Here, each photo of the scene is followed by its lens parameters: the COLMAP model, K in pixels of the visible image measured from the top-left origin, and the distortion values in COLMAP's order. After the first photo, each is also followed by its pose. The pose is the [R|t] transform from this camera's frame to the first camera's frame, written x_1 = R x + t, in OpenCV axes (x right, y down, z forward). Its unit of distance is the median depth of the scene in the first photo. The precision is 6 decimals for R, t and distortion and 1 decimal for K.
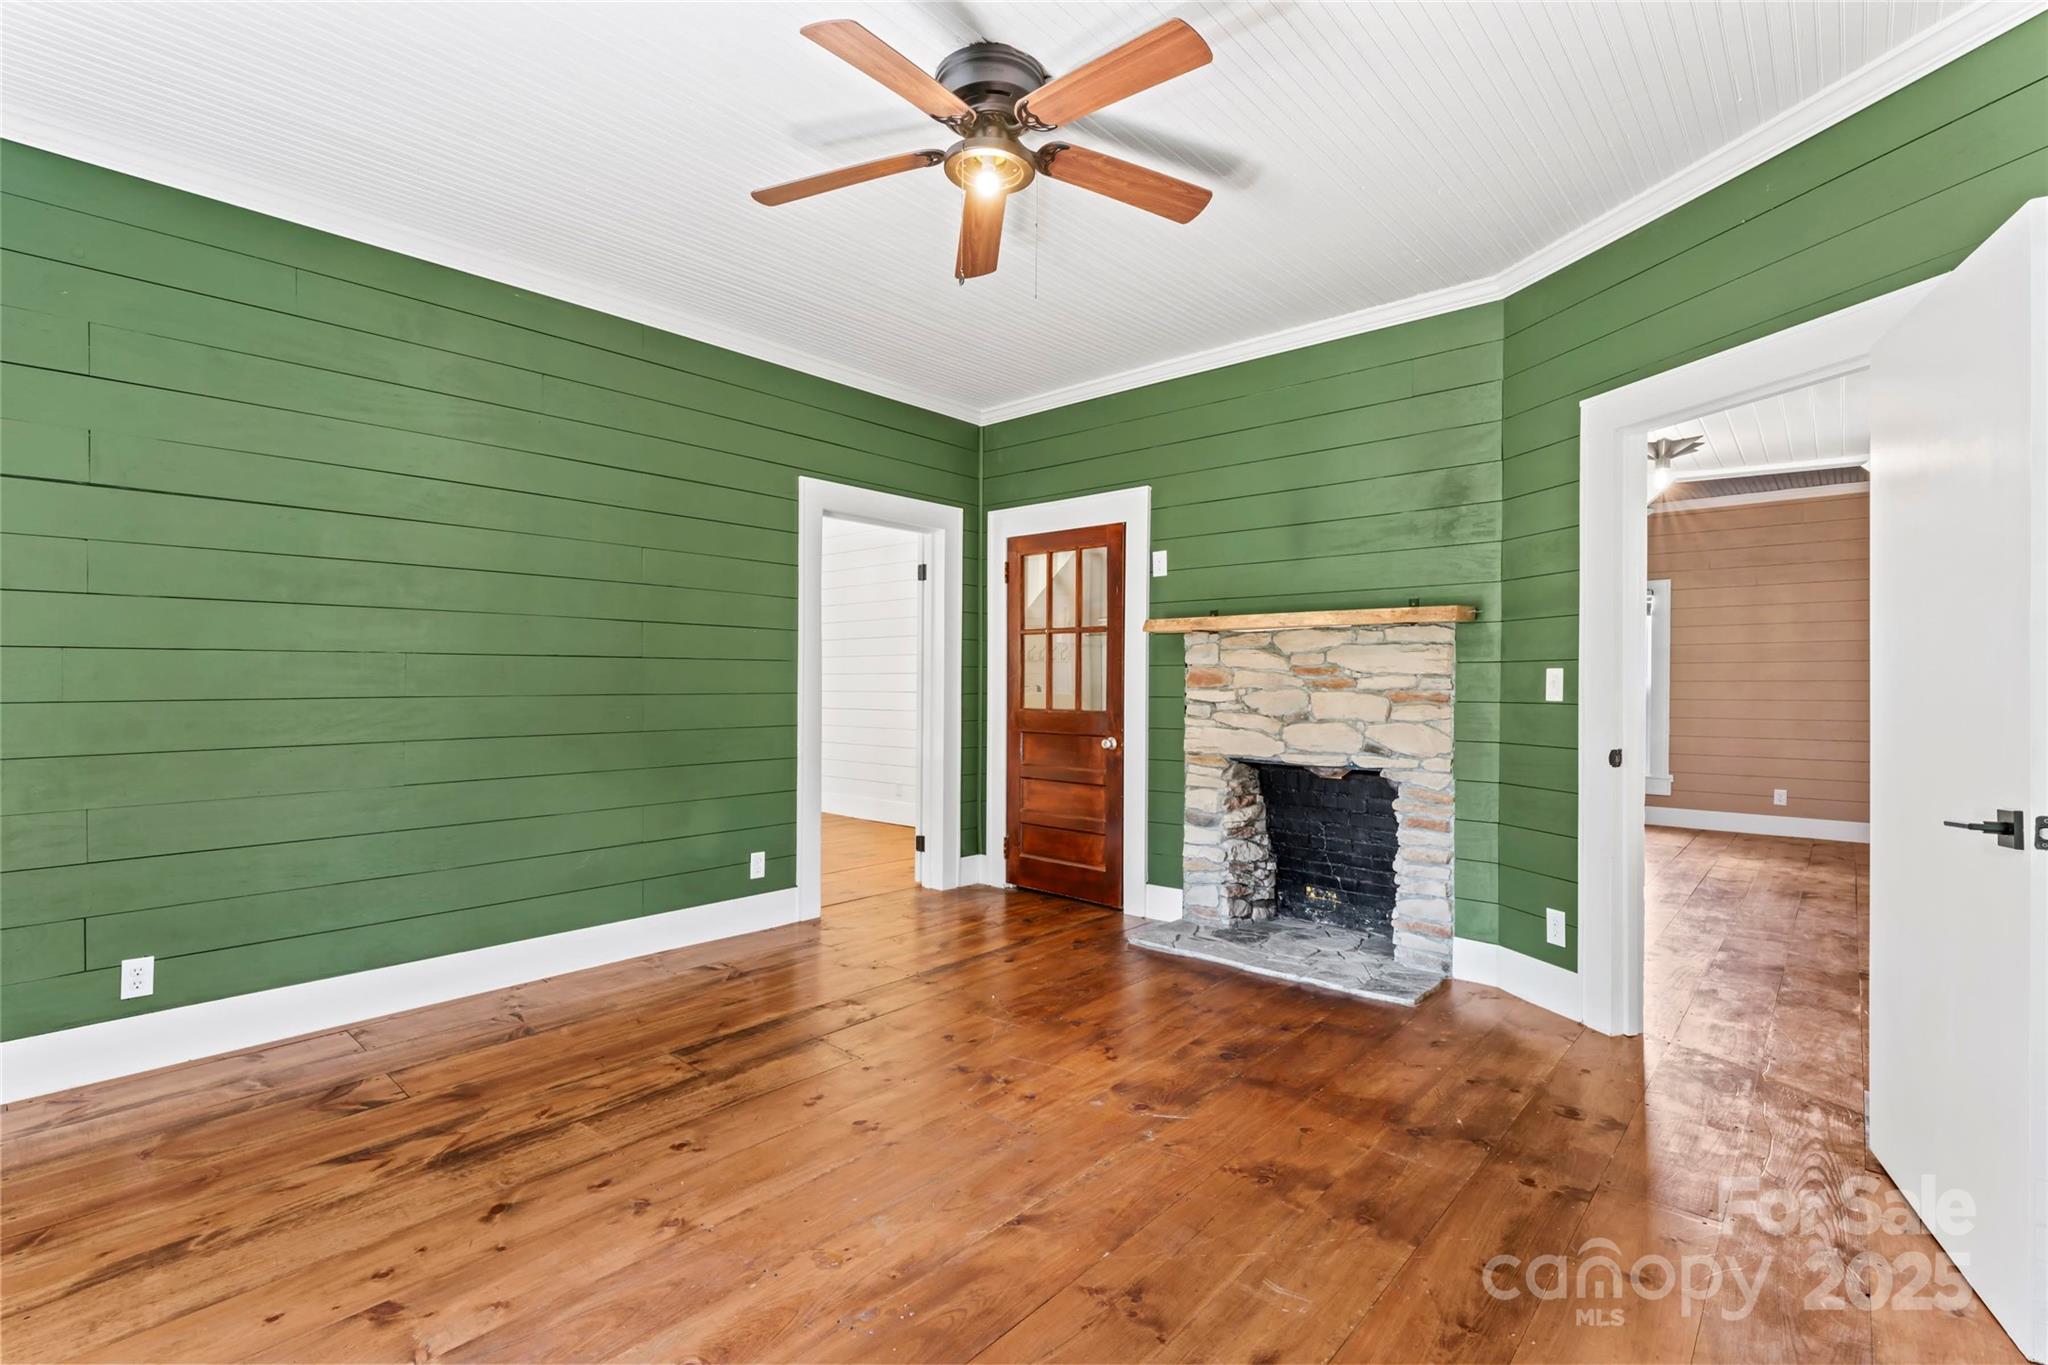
lens RADIAL K [[937.5, 0, 1024.0], [0, 937.5, 685.4], [0, 0, 1]] dist [-0.000048, 0.000472]
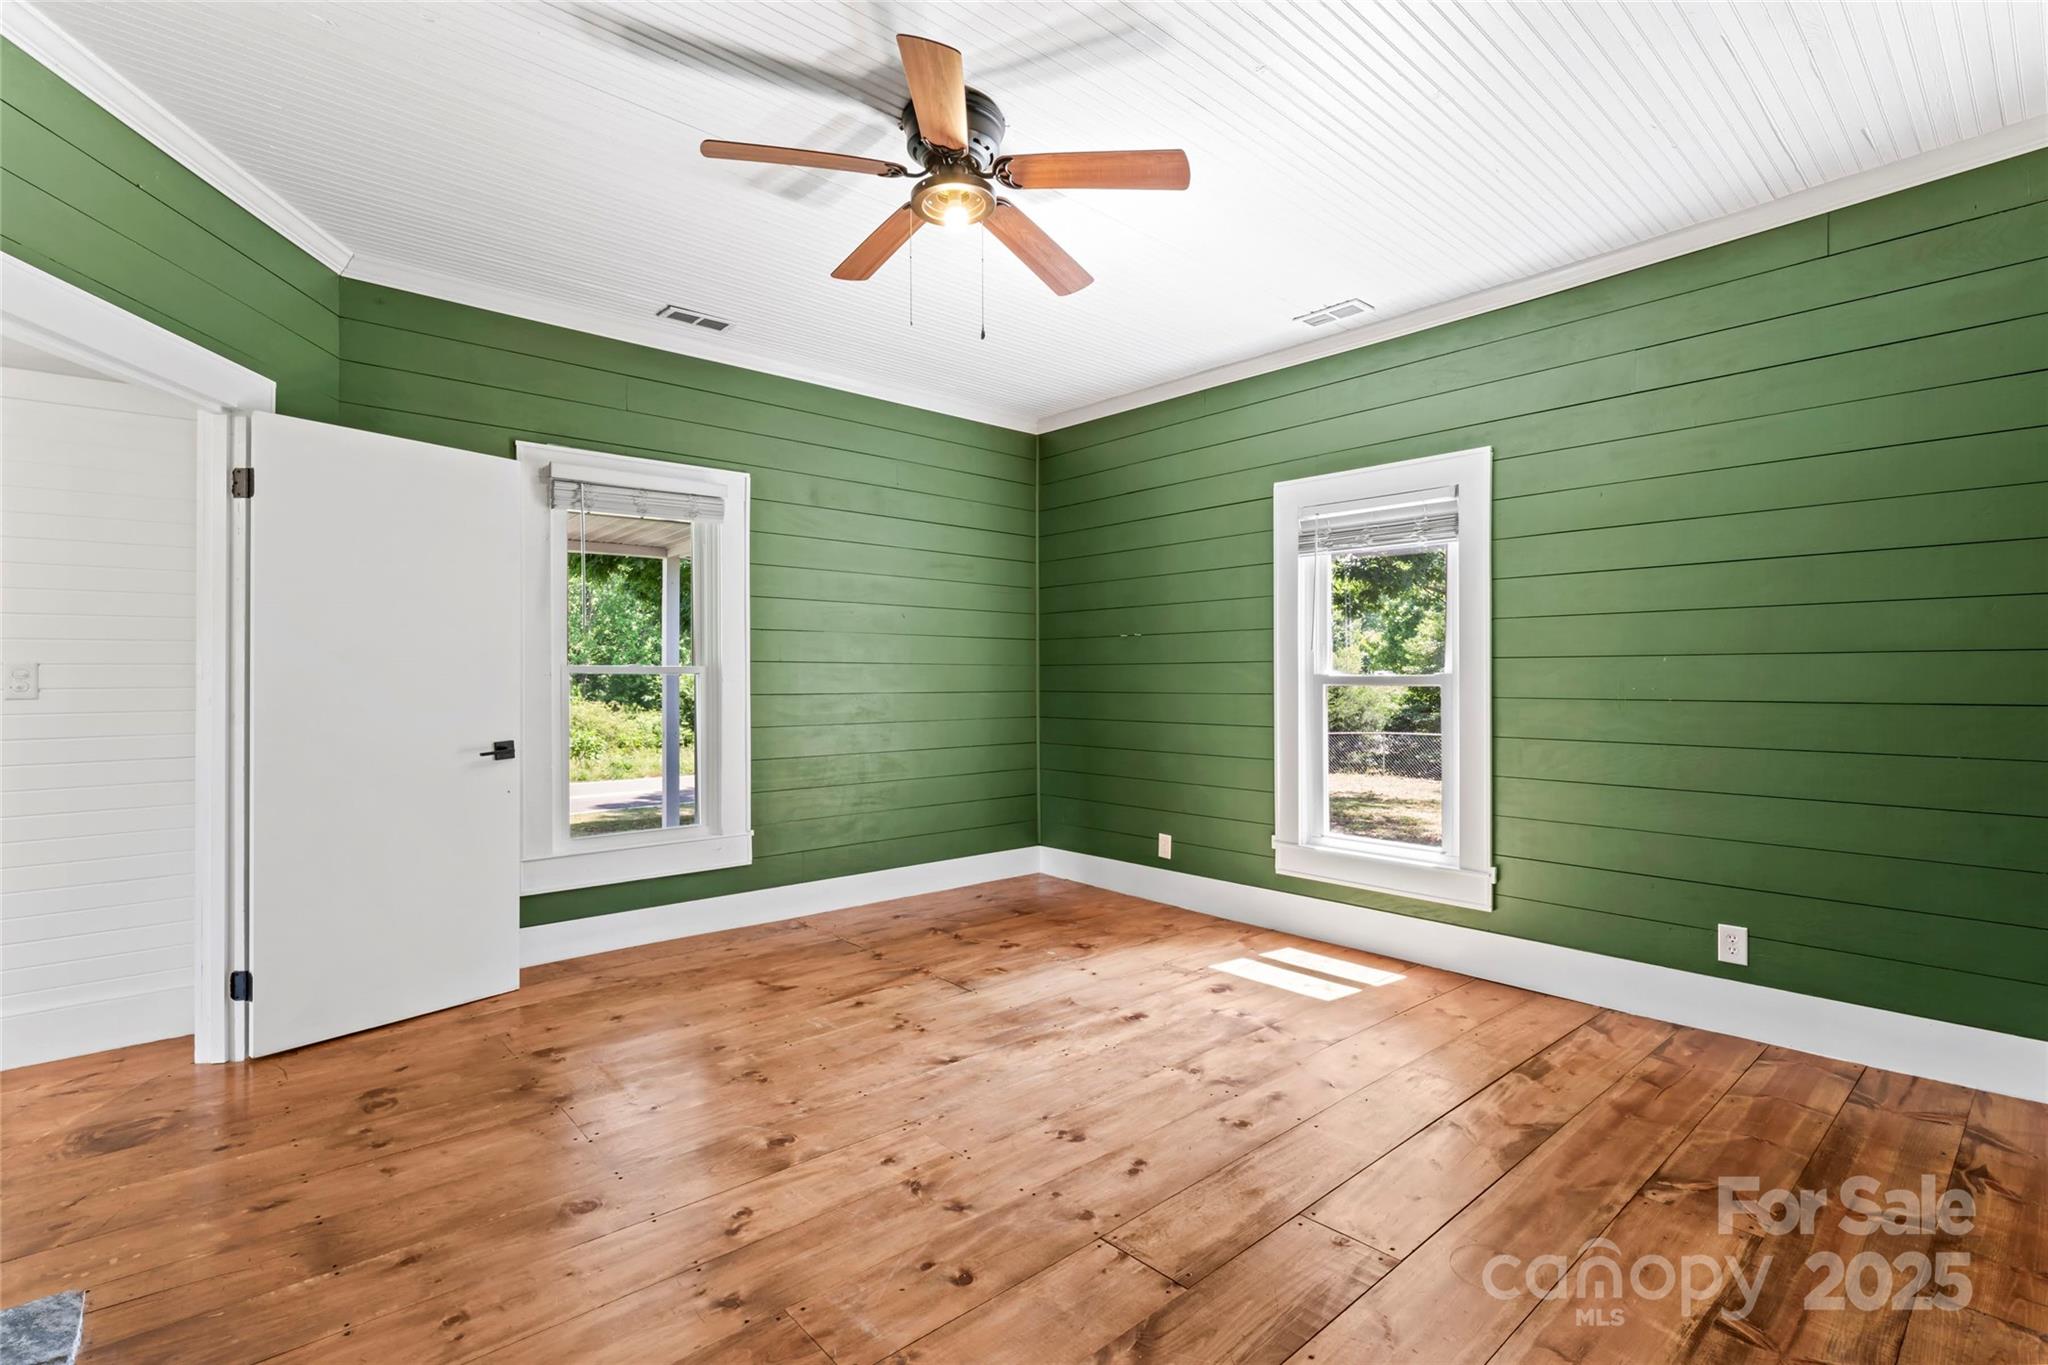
lens RADIAL K [[936.7, 0, 1024.0], [0, 936.7, 676.4], [0, 0, 1]] dist [0.000911, 0.000011]
pose [[-0.993193, -0.001496, 0.116472, -0.212494], [-0.001374, 0.999998, 0.001124, -0.010257], [-0.116473, 0.000956, -0.993193, 1.807303]]
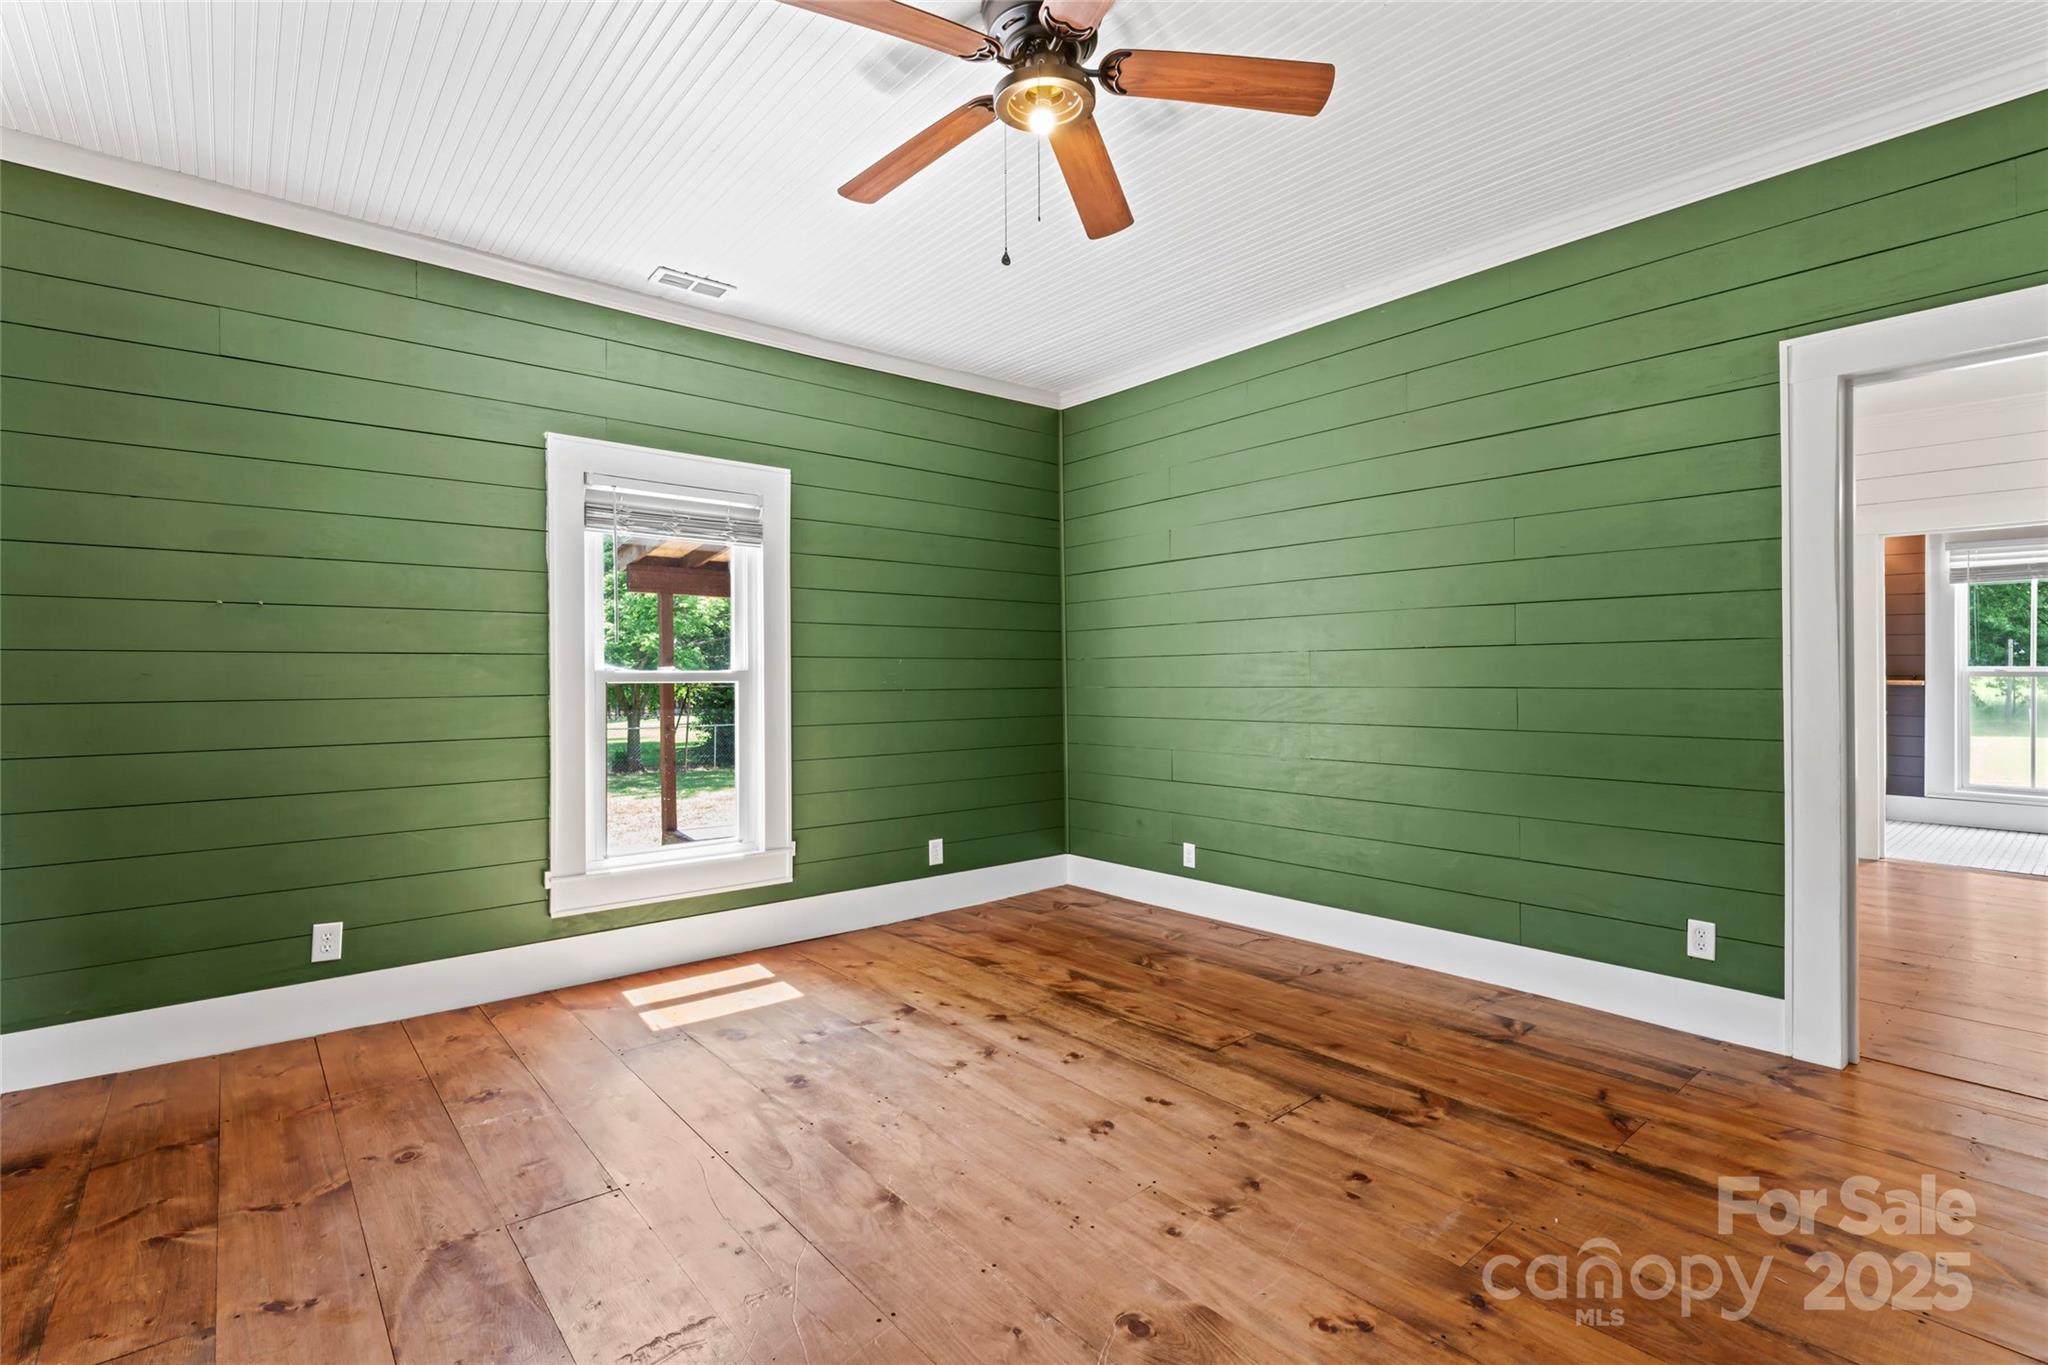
lens RADIAL K [[941.4, 0, 1021.3], [0, 941.4, 662.2], [0, 0, 1]] dist [0.001316, -0.000308]
pose [[-0.149944, -0.017893, -0.988533, 0.753375], [0.001823, 0.999830, -0.018374, 0.002263], [0.988693, -0.004557, -0.149885, 0.975701]]
